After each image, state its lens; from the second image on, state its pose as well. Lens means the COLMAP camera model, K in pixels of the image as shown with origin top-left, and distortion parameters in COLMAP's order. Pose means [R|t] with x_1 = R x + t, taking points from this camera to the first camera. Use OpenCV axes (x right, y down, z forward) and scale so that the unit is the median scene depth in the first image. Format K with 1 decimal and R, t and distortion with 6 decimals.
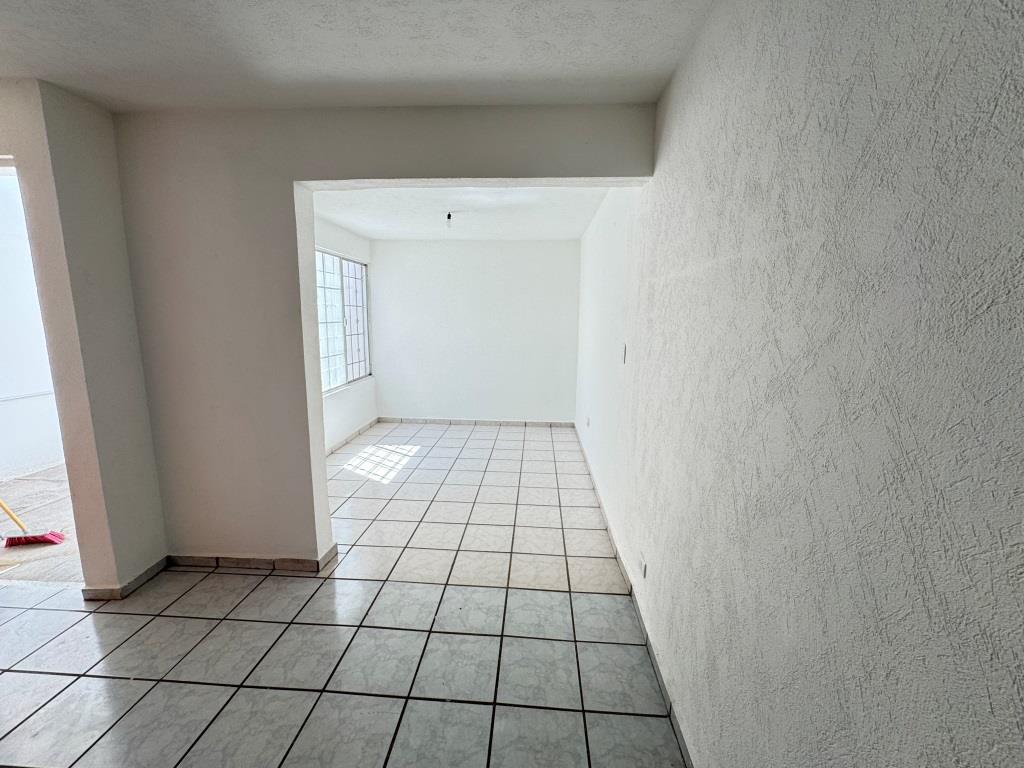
lens RADIAL K [[407.1, 0, 510.5], [0, 407.1, 383.7], [0, 0, 1]] dist [-0.002393, 0.000323]
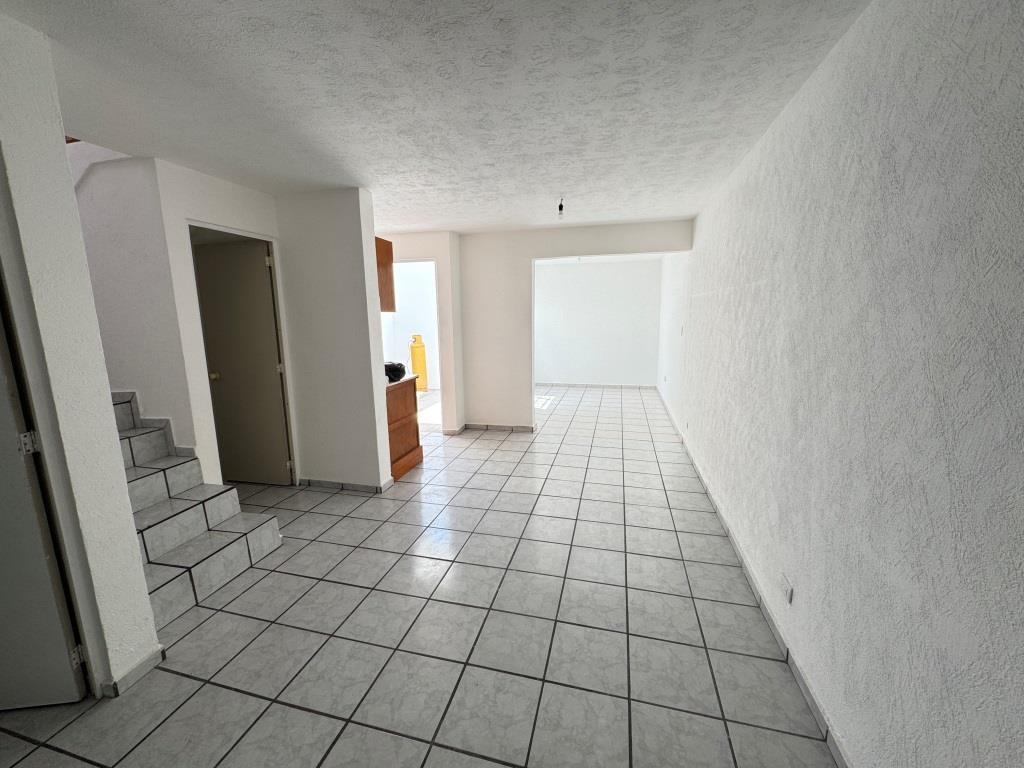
lens RADIAL K [[407.1, 0, 510.5], [0, 407.1, 383.7], [0, 0, 1]] dist [-0.002393, 0.000323]
pose [[0.983049, 0.040526, -0.178808, -0.101104], [-0.039377, 0.999175, 0.009973, 0.087852], [0.179064, -0.002763, 0.983833, -0.559056]]
